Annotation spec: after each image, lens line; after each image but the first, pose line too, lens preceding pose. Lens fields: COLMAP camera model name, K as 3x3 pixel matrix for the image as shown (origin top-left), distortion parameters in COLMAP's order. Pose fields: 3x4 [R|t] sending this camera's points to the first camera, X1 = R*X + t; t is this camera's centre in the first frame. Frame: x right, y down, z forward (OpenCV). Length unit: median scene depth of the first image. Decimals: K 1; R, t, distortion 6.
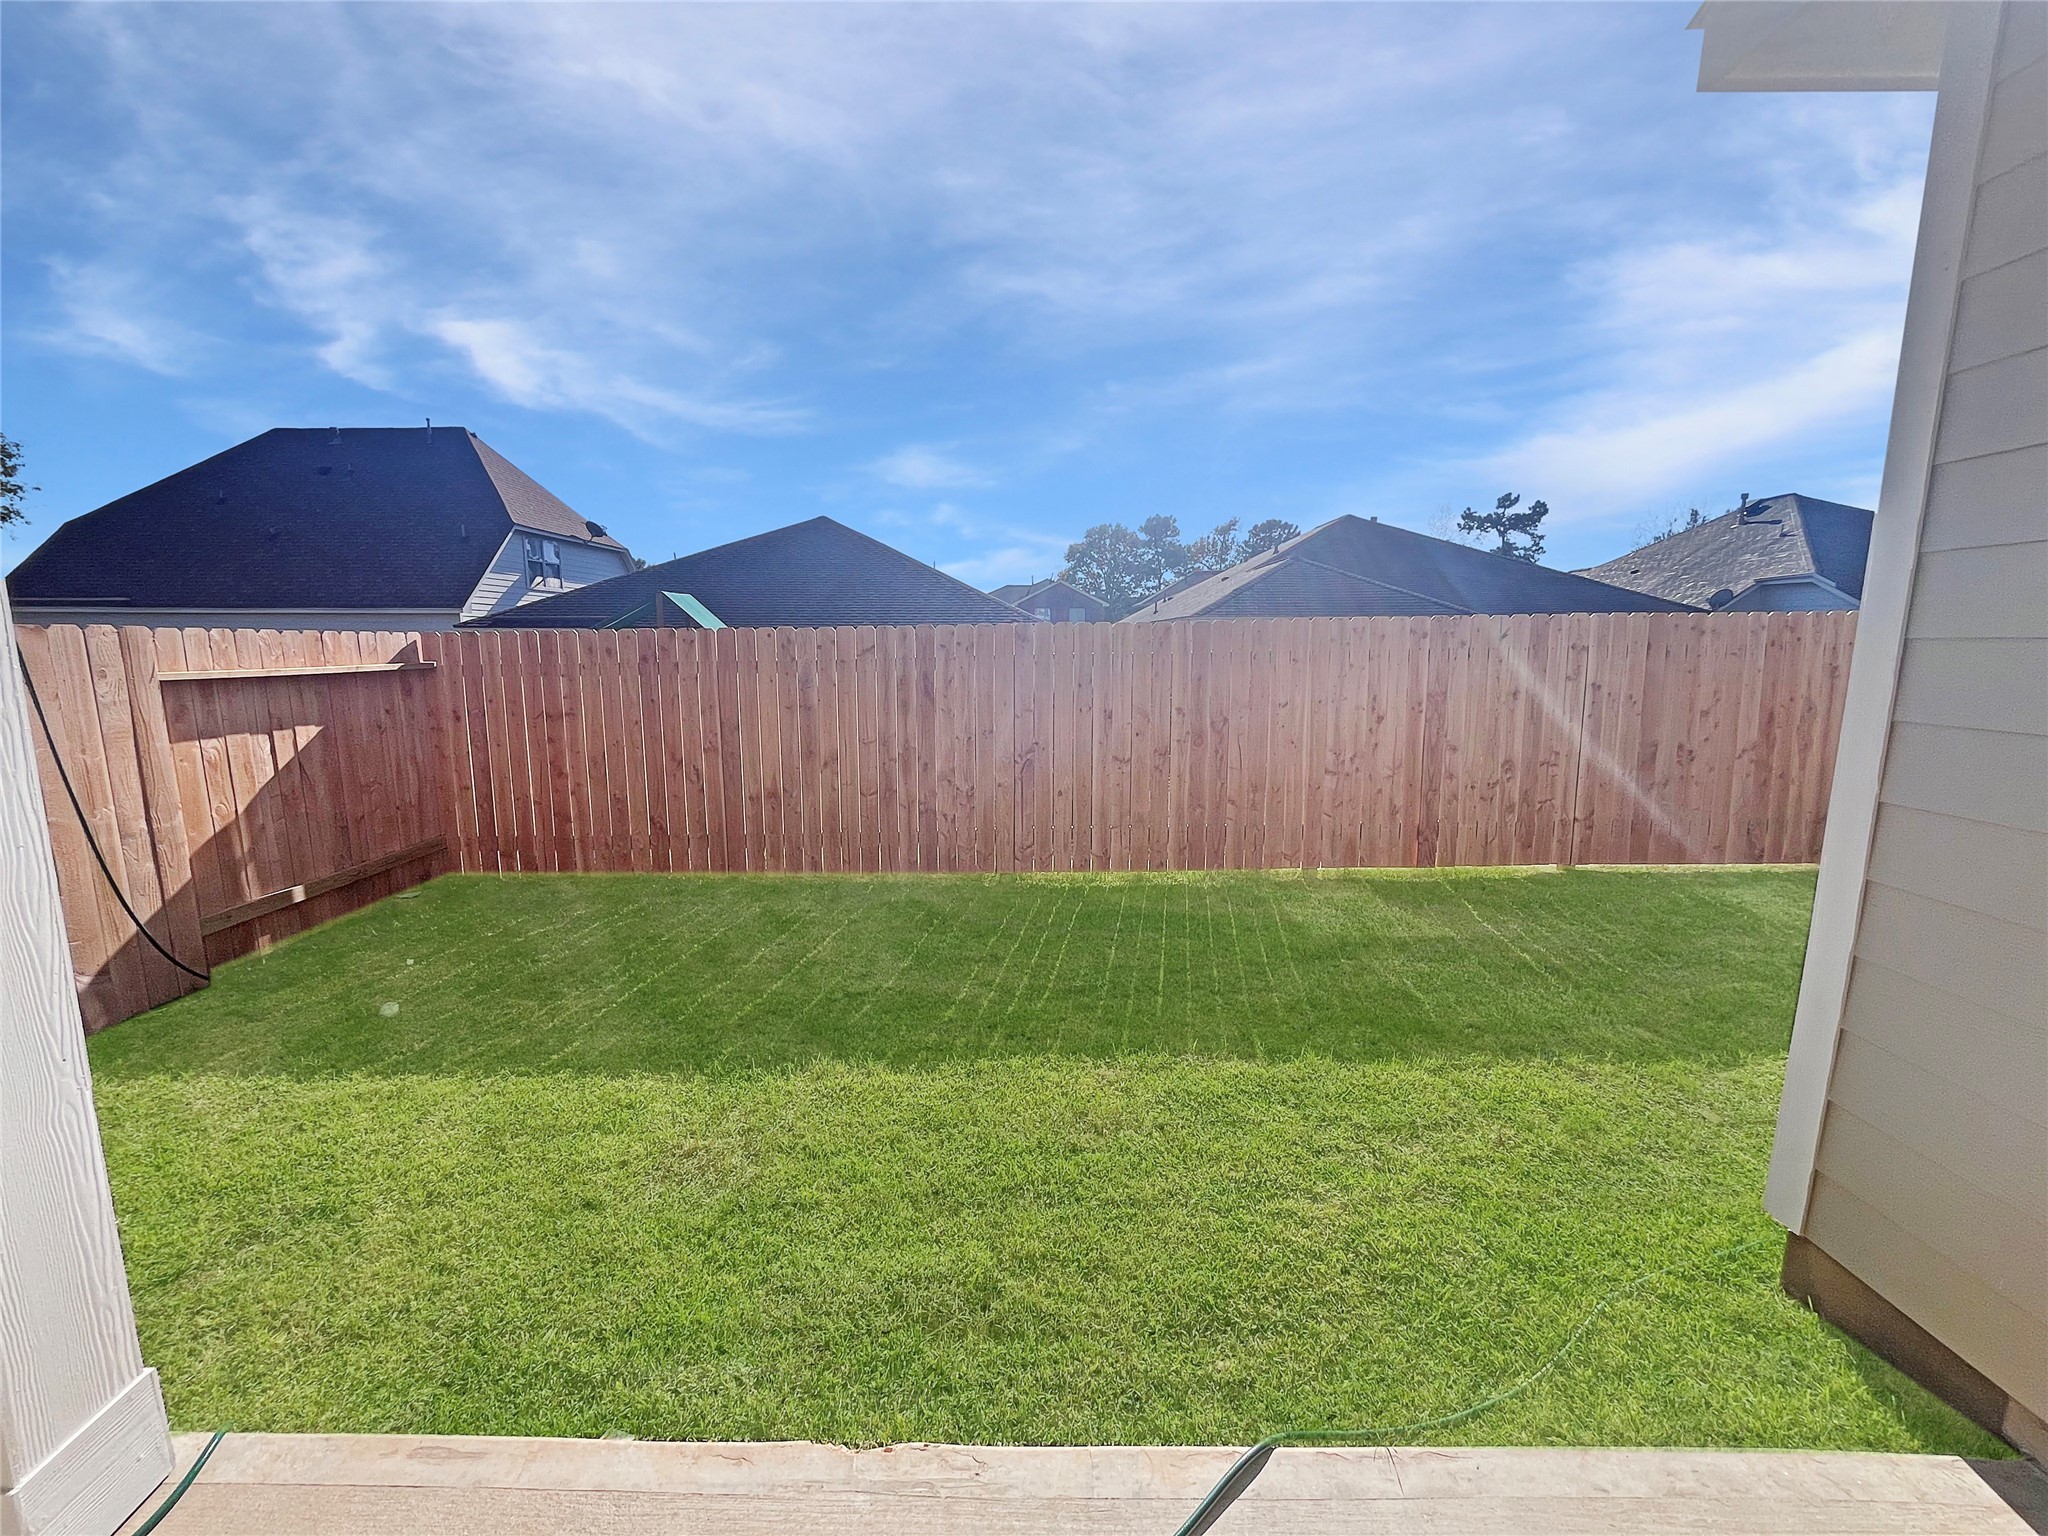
lens RADIAL K [[827.5, 0, 1024.0], [0, 827.5, 768.0], [0, 0, 1]] dist [0.000739, -0.000551]
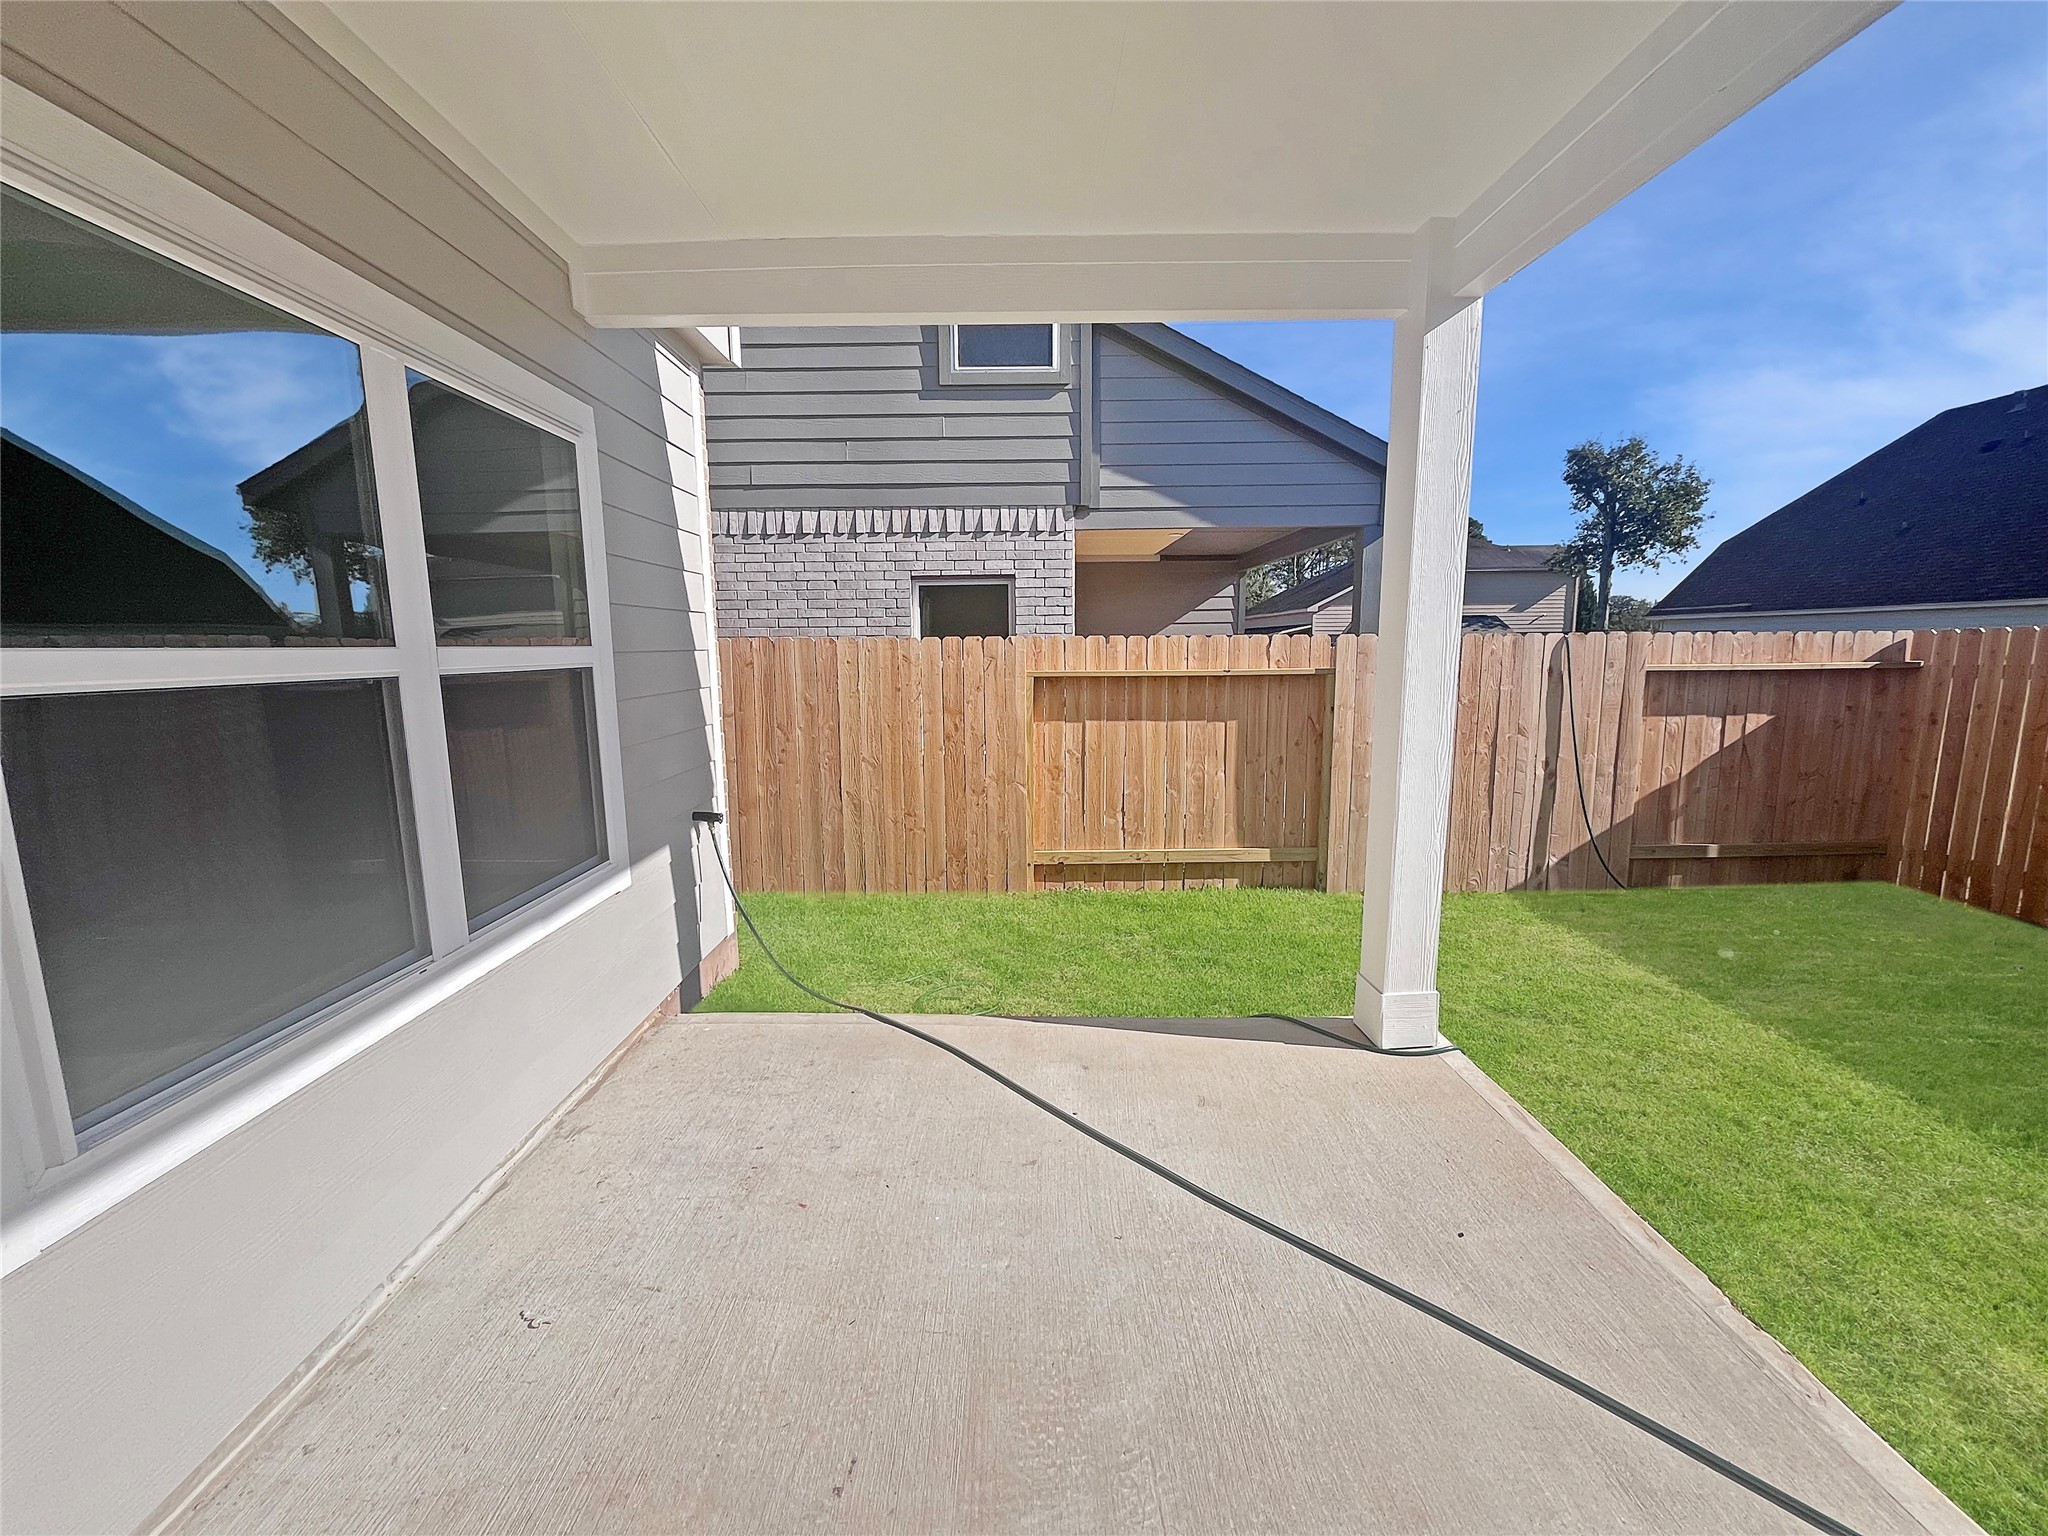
lens RADIAL K [[827.5, 0, 1024.0], [0, 827.5, 768.0], [0, 0, 1]] dist [0.000739, -0.000551]
pose [[0.023263, 0.142066, -0.989584, 0.278235], [-0.140678, 0.980468, 0.137451, 0.009146], [0.989782, 0.136015, 0.042794, -0.061799]]
